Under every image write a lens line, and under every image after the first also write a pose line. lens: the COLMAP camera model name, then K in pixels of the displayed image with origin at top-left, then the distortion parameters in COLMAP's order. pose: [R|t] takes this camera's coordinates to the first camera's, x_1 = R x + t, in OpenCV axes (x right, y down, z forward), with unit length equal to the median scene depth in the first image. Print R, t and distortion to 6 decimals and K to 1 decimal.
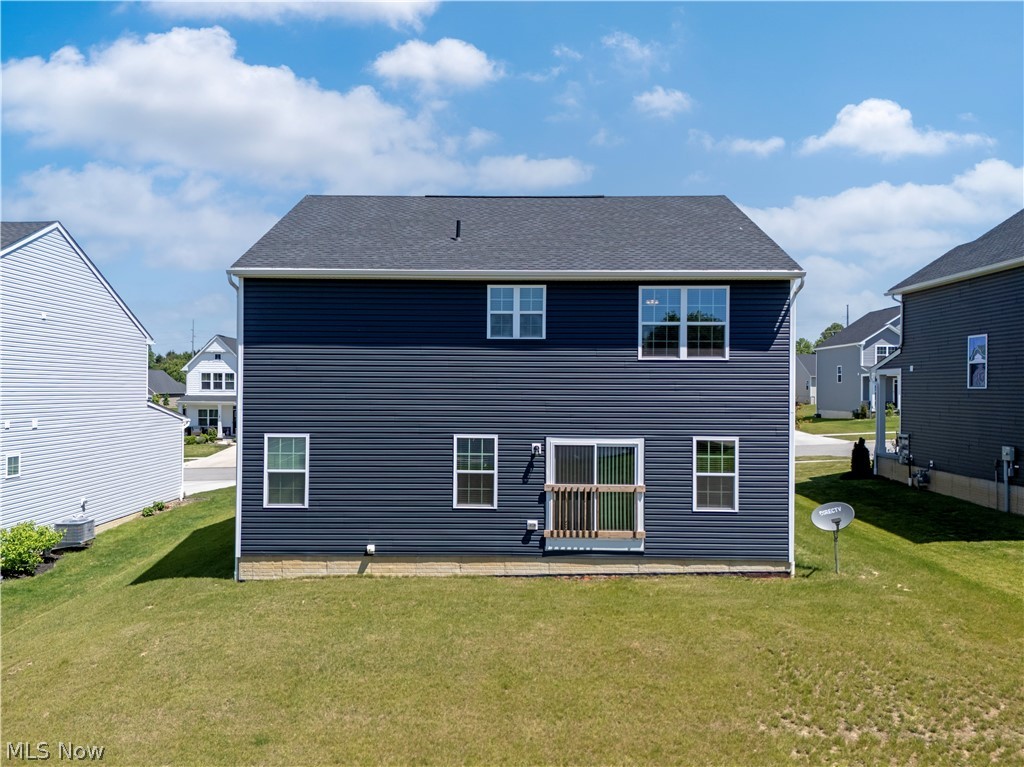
lens RADIAL K [[783.4, 0, 490.6], [0, 783.4, 370.9], [0, 0, 1]] dist [0.029838, -0.003122]
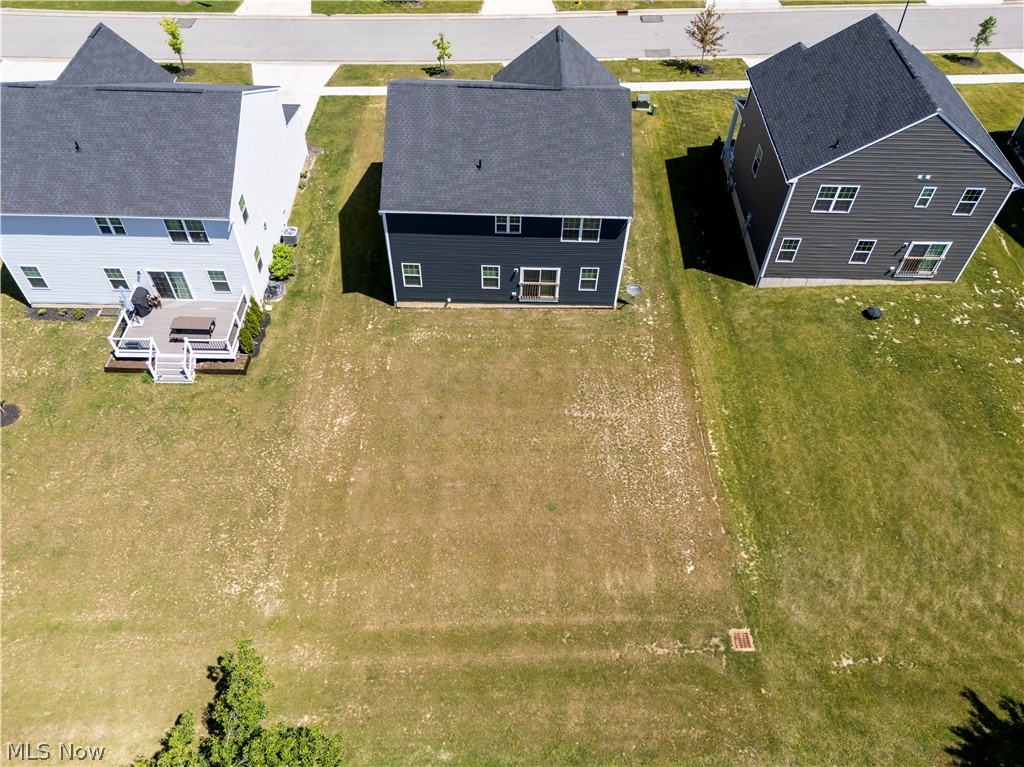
lens RADIAL K [[783.4, 0, 514.1], [0, 783.4, 385.4], [0, 0, 1]] dist [0.029838, -0.003122]
pose [[0.999737, -0.004993, 0.022392, -0.003177], [-0.013907, 0.644385, 0.764575, -1.517838], [-0.018247, -0.764685, 0.644146, -0.822226]]
